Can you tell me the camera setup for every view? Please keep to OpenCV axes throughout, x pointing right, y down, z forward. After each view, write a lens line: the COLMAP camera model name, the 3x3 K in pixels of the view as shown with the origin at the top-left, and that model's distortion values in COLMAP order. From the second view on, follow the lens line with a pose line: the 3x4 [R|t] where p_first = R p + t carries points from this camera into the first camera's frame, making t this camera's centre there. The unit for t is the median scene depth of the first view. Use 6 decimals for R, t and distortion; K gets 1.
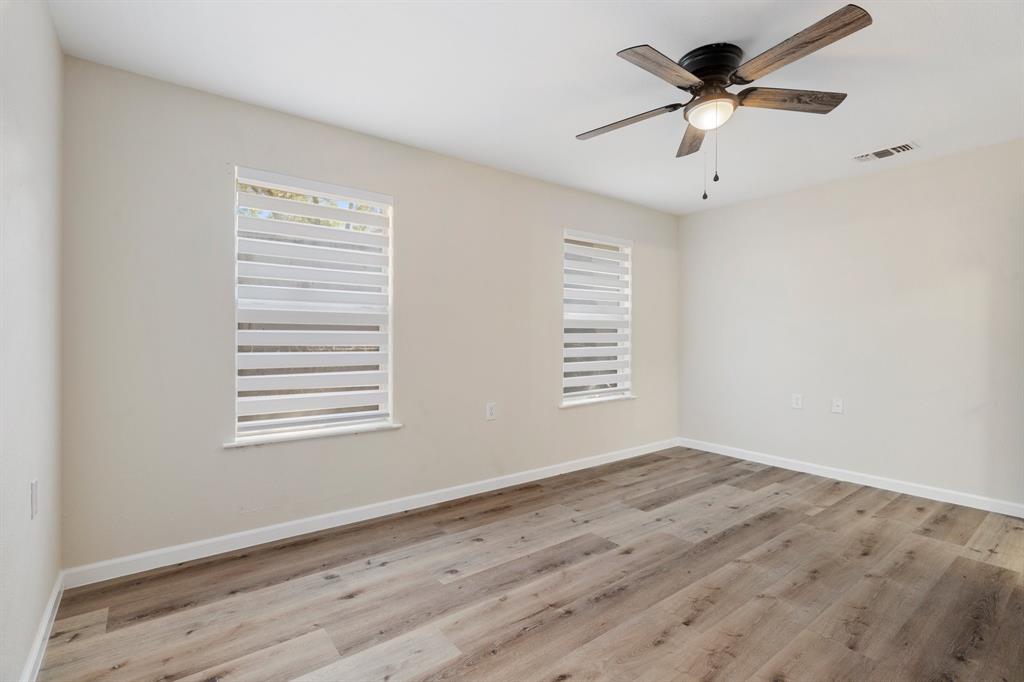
lens RADIAL K [[477.0, 0, 514.3], [0, 477.0, 345.1], [0, 0, 1]] dist [-0.000782, 0.000148]
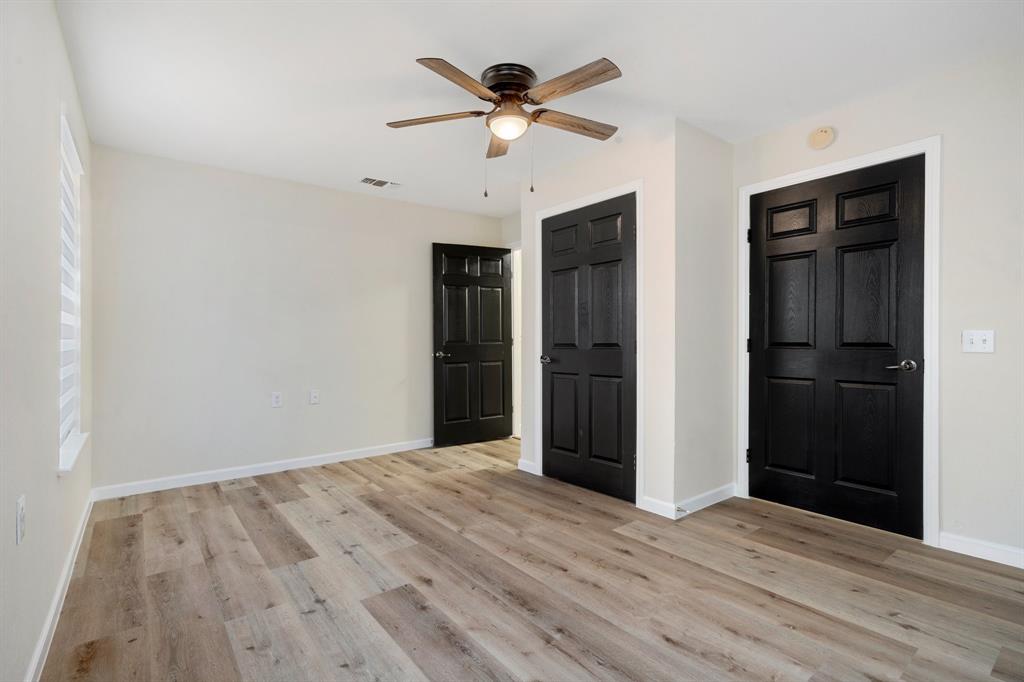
lens RADIAL K [[477.0, 0, 512.9], [0, 477.0, 346.3], [0, 0, 1]] dist [-0.000782, 0.000148]
pose [[0.000262, -0.019908, 0.999802, -0.514232], [0.031198, 0.999315, 0.019890, 0.007029], [-0.999513, 0.031187, 0.000883, 0.721000]]
